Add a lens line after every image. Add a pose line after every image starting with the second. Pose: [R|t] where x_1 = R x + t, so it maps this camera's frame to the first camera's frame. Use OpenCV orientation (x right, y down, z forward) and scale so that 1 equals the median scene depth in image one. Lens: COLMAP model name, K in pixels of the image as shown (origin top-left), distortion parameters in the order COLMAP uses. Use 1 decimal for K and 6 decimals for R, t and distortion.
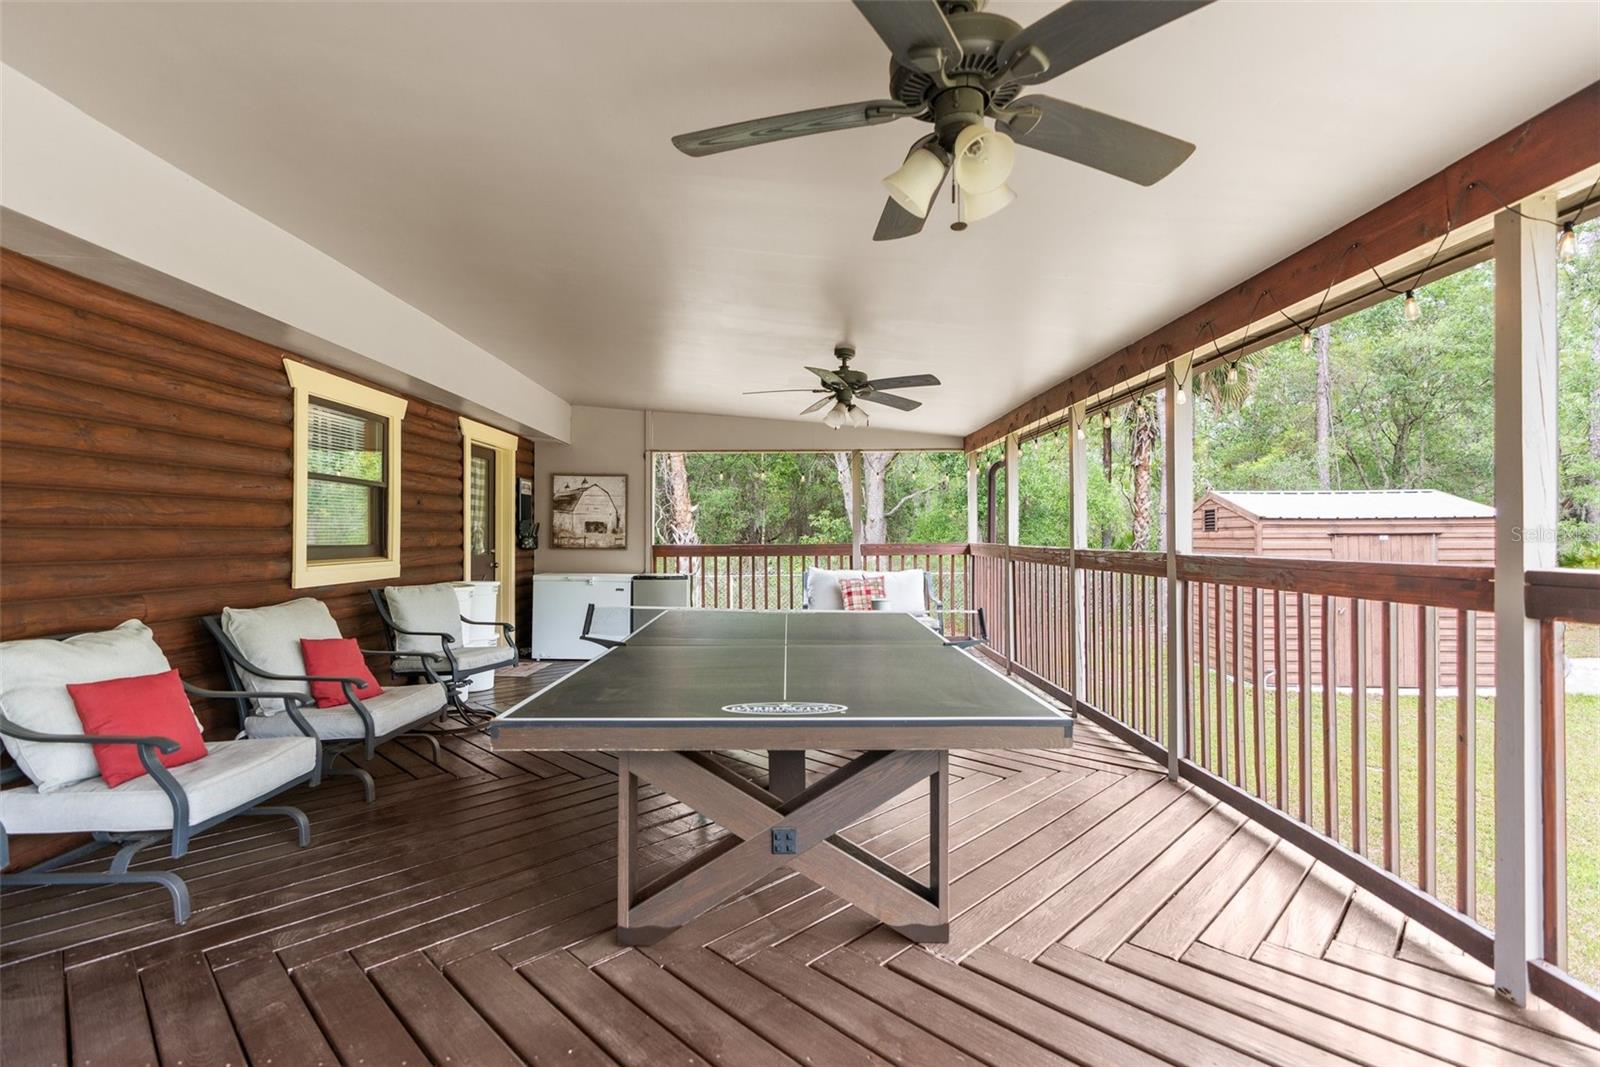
lens RADIAL K [[729.4, 0, 796.8], [0, 729.4, 535.0], [0, 0, 1]] dist [-0.010620, 0.004484]
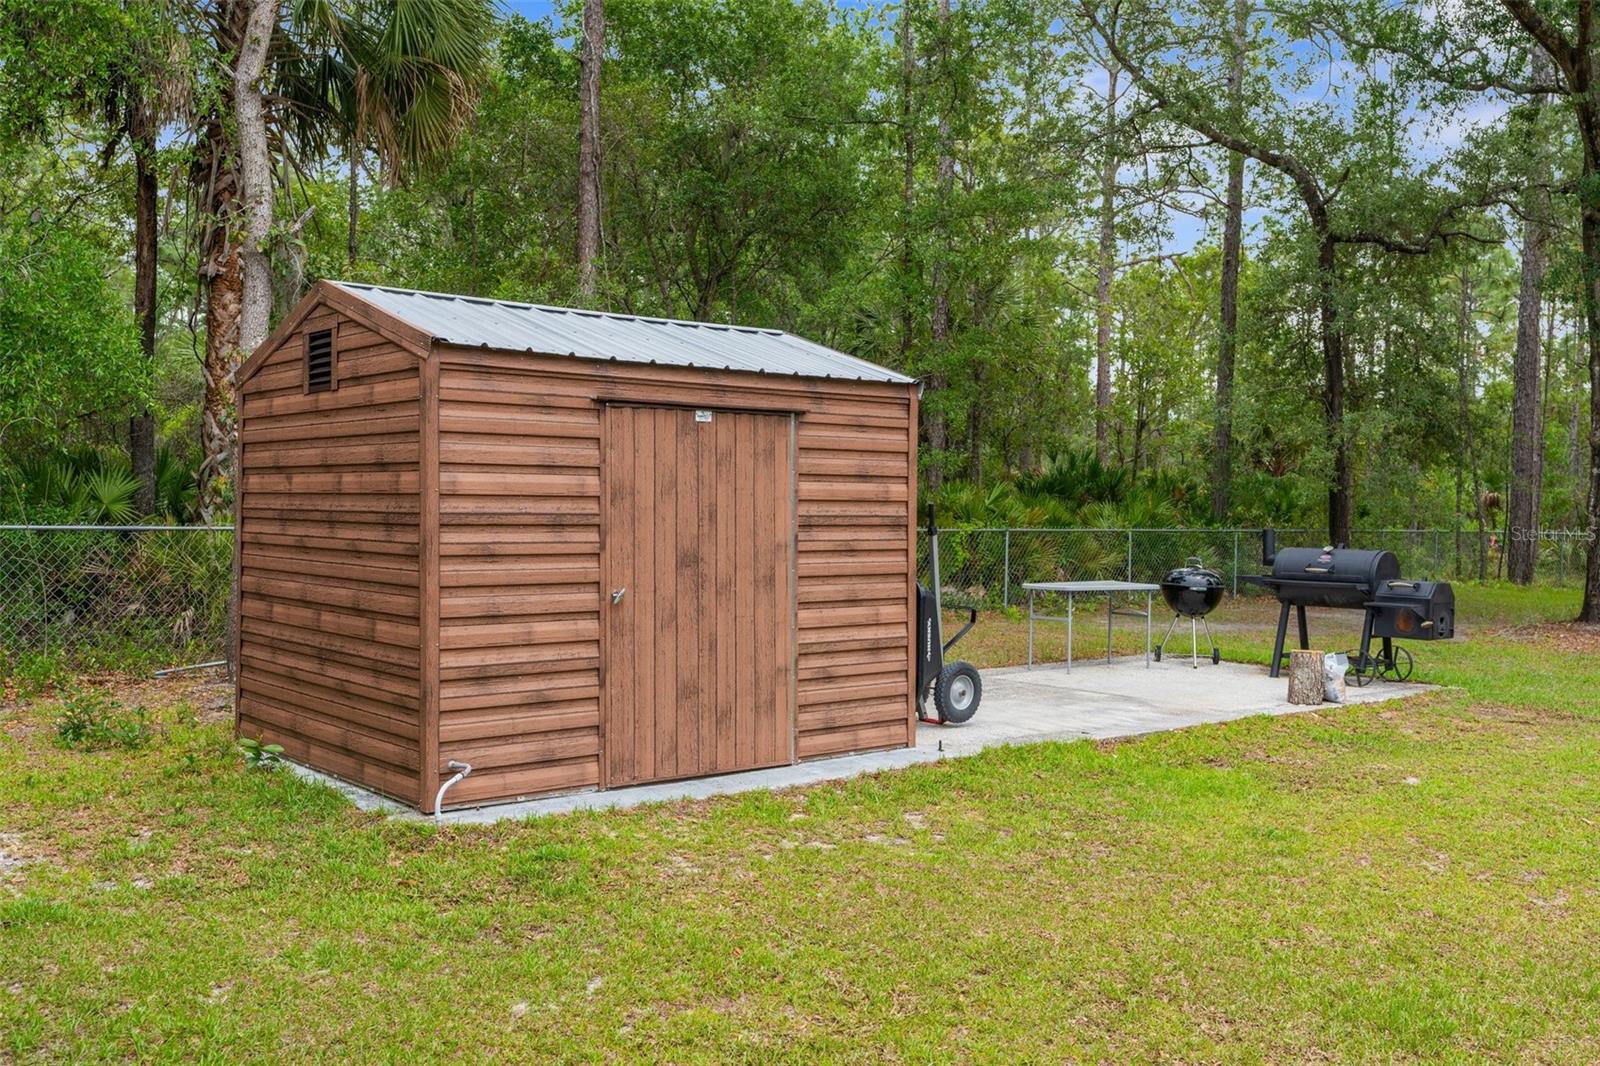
lens RADIAL K [[1431.2, 0, 798.8], [0, 1431.2, 529.5], [0, 0, 1]] dist [-0.010678, -0.003841]
pose [[0.715425, 0.000225, 0.698689, 0.274645], [-0.018191, 0.999667, 0.018305, 0.050333], [-0.698452, -0.025805, 0.715191, 0.371939]]
